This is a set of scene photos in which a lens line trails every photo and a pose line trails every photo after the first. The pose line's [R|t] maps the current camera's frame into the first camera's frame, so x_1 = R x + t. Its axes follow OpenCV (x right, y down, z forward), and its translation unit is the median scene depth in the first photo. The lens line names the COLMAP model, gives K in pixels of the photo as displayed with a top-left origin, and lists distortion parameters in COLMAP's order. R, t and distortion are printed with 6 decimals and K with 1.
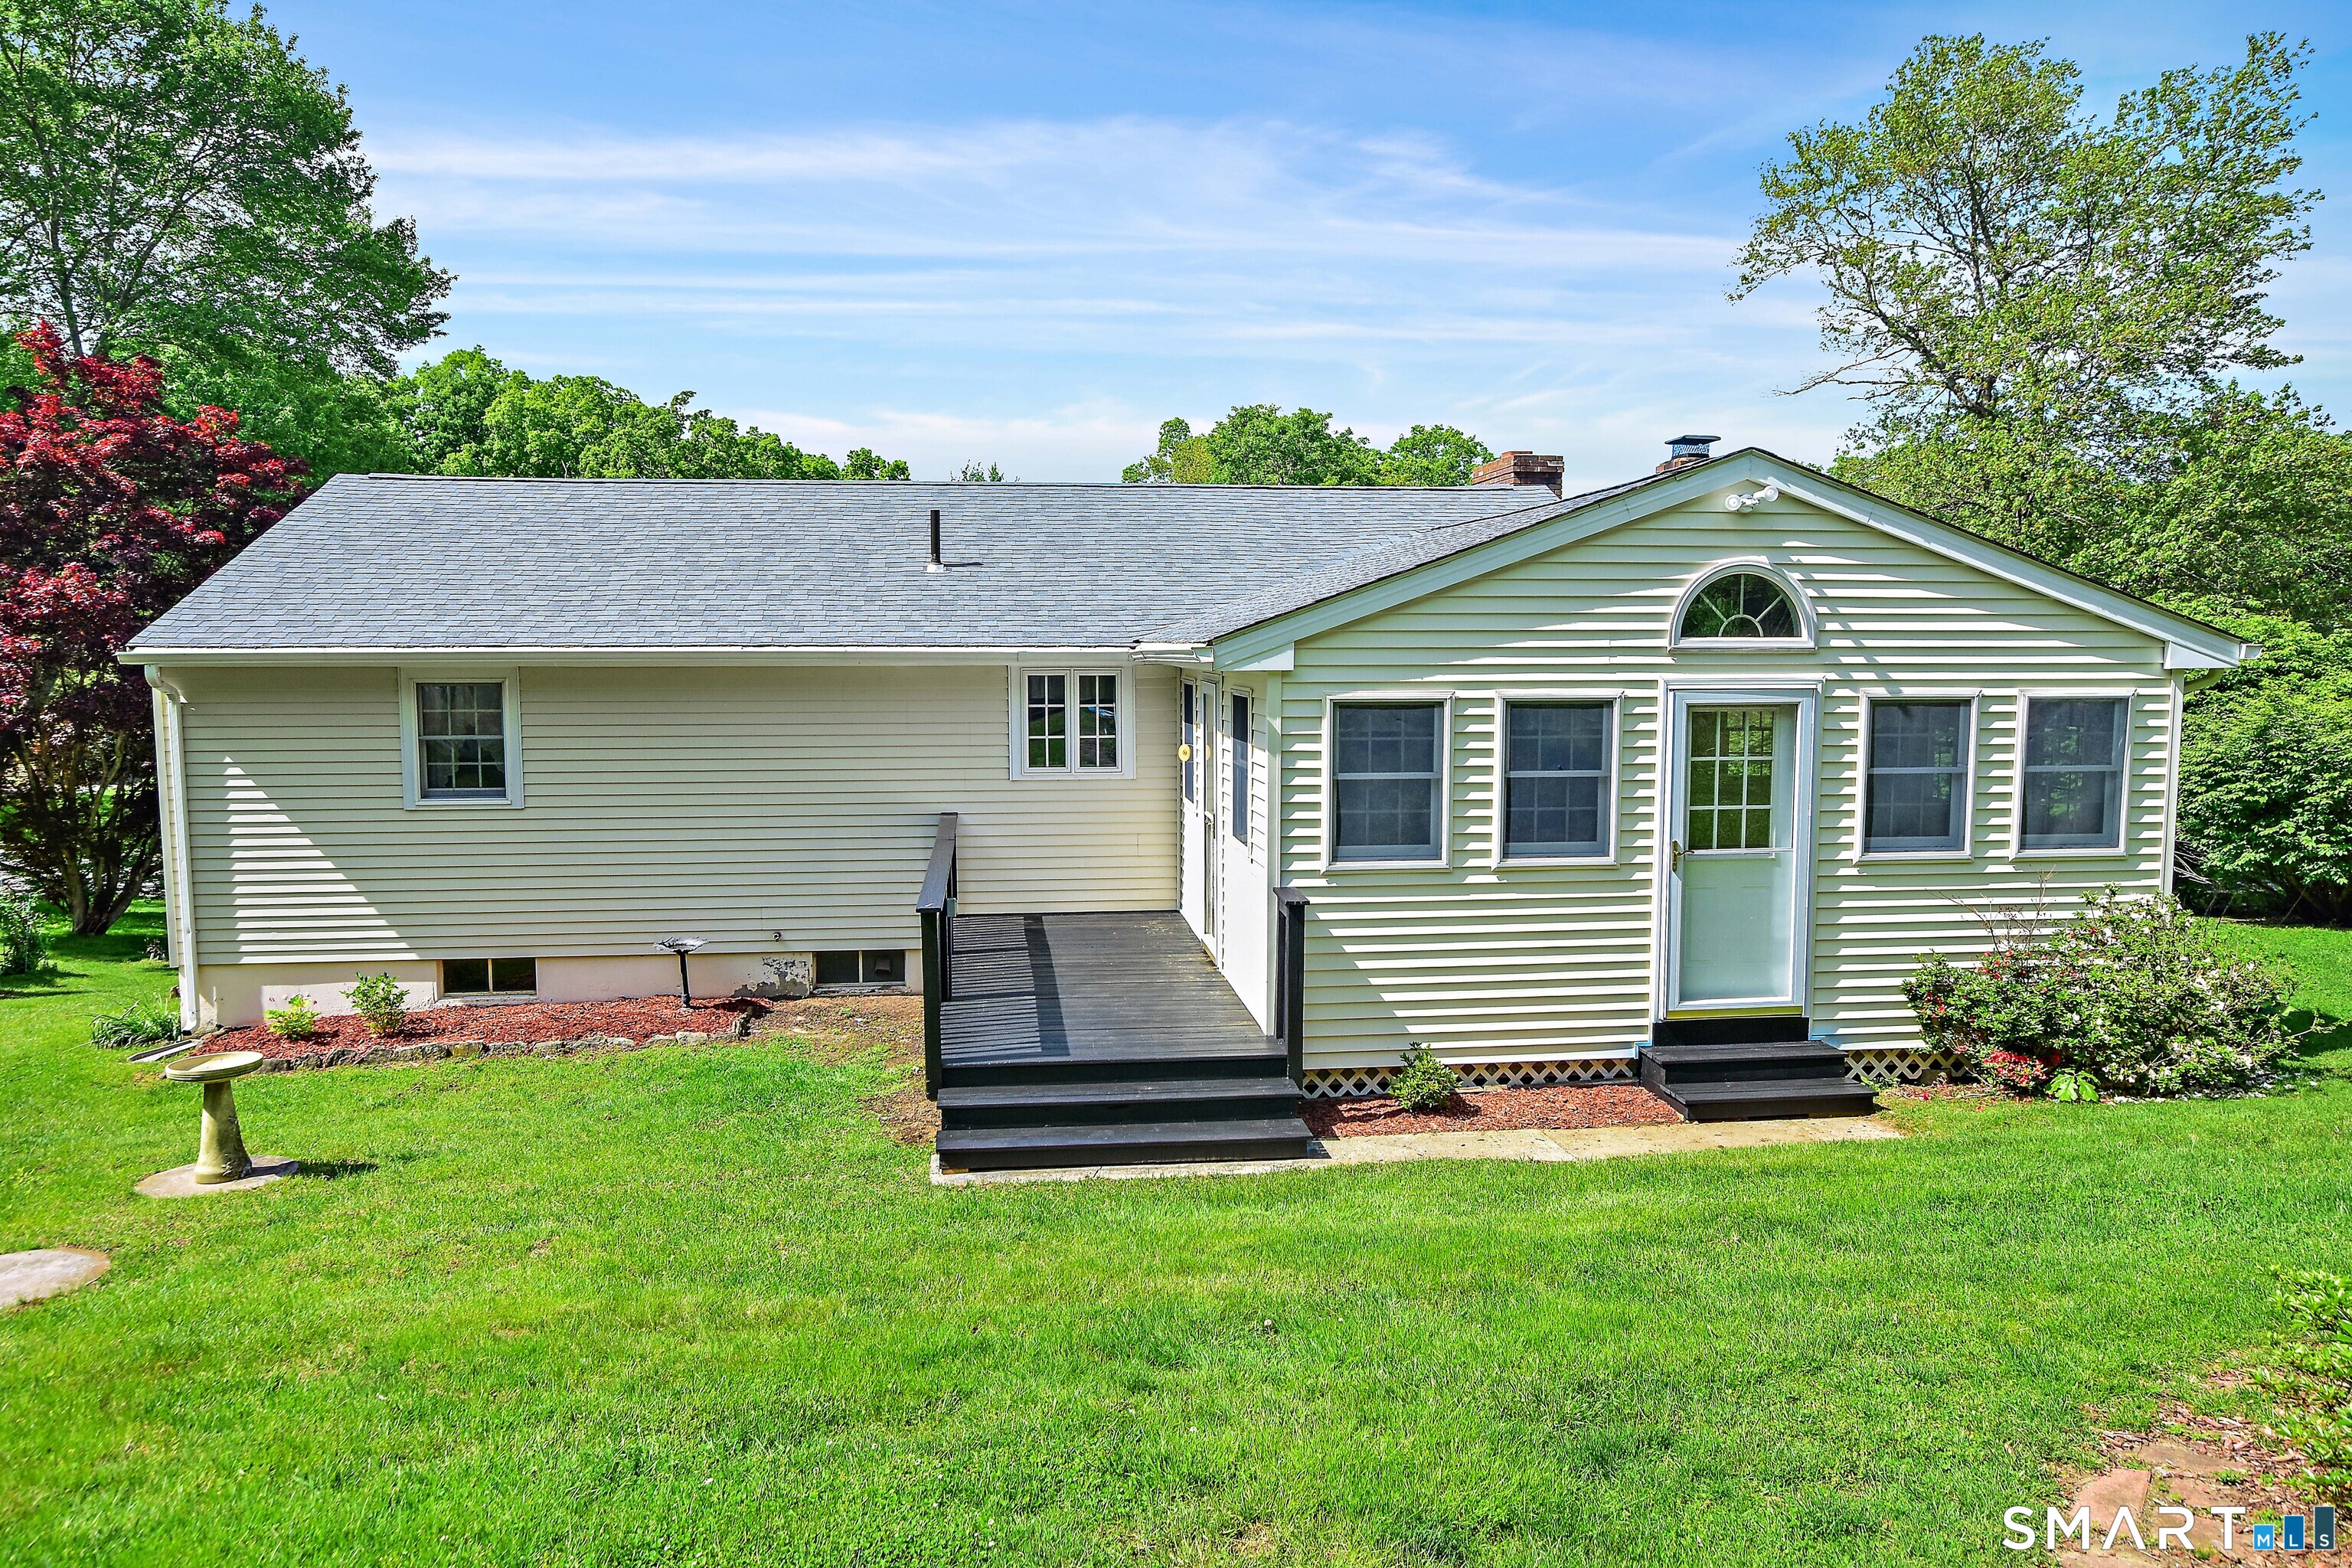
lens RADIAL K [[1617.5, 0, 1187.4], [0, 1617.5, 779.4], [0, 0, 1]] dist [0.012229, 0.002349]
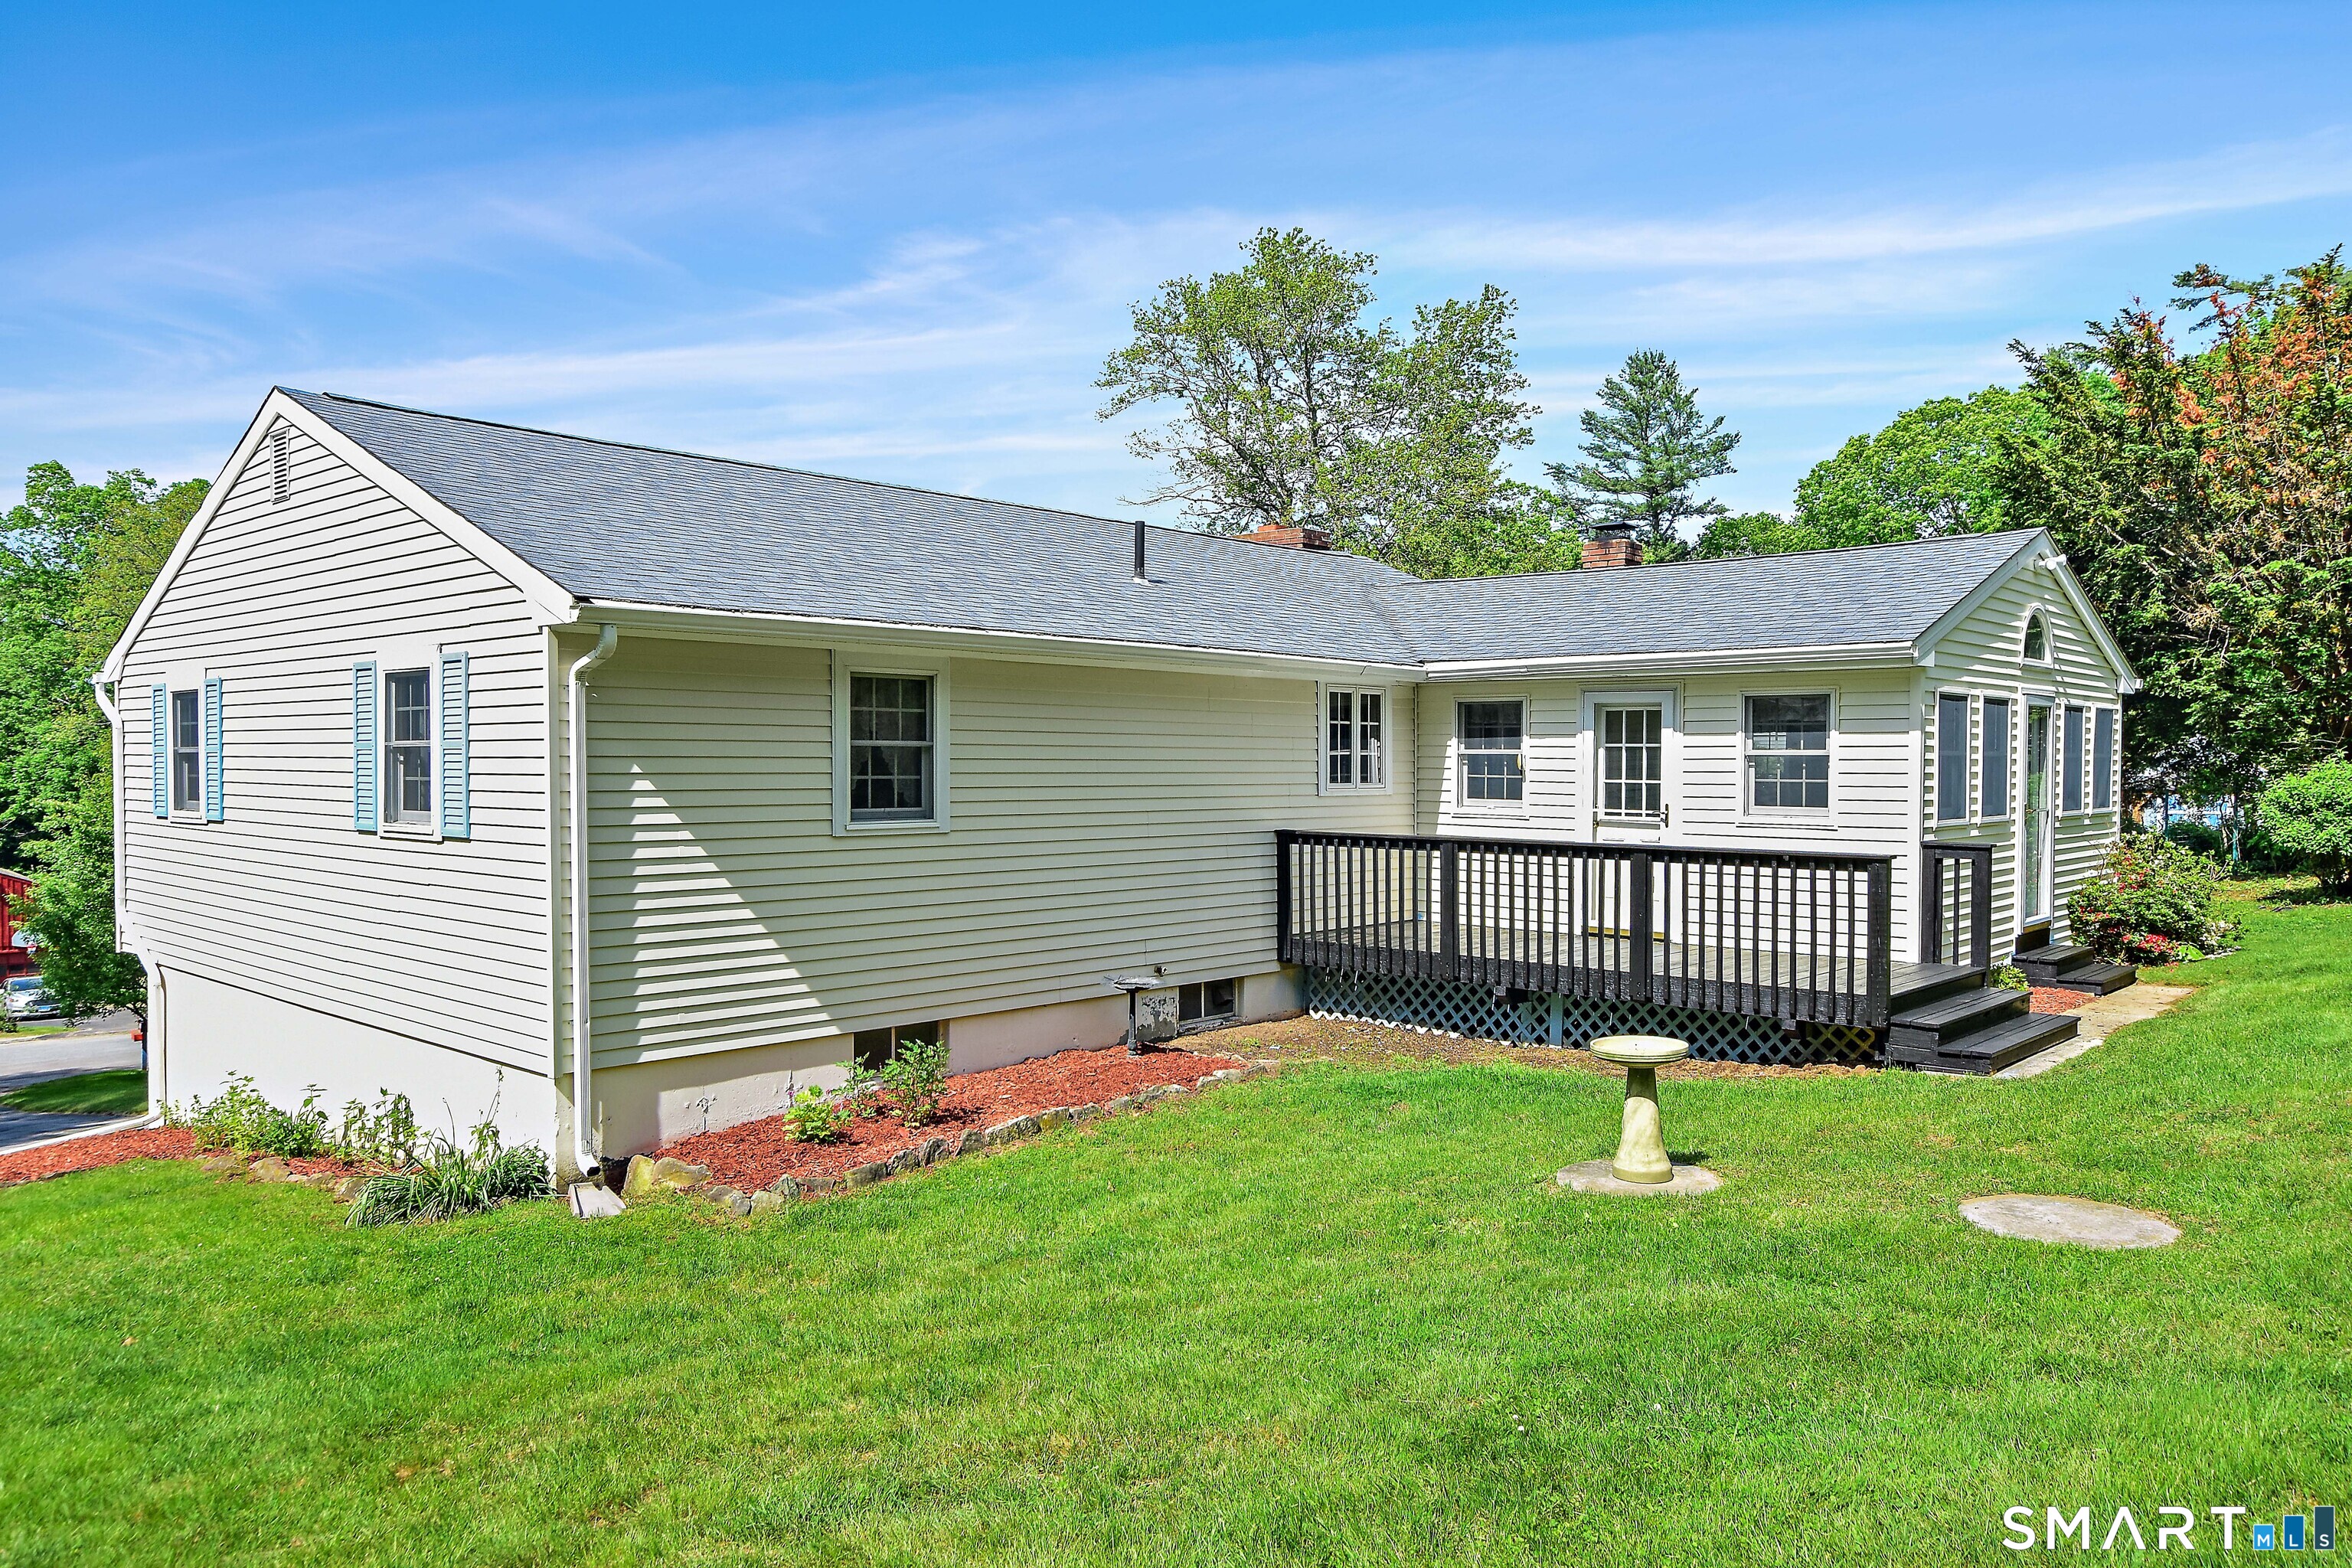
lens RADIAL K [[1617.5, 0, 1190.1], [0, 1617.5, 788.6], [0, 0, 1]] dist [0.012229, 0.002349]
pose [[0.754011, -0.006916, 0.656825, -0.842073], [0.051620, 0.997476, -0.048754, 0.041279], [-0.654830, 0.070667, 0.752465, 0.308936]]
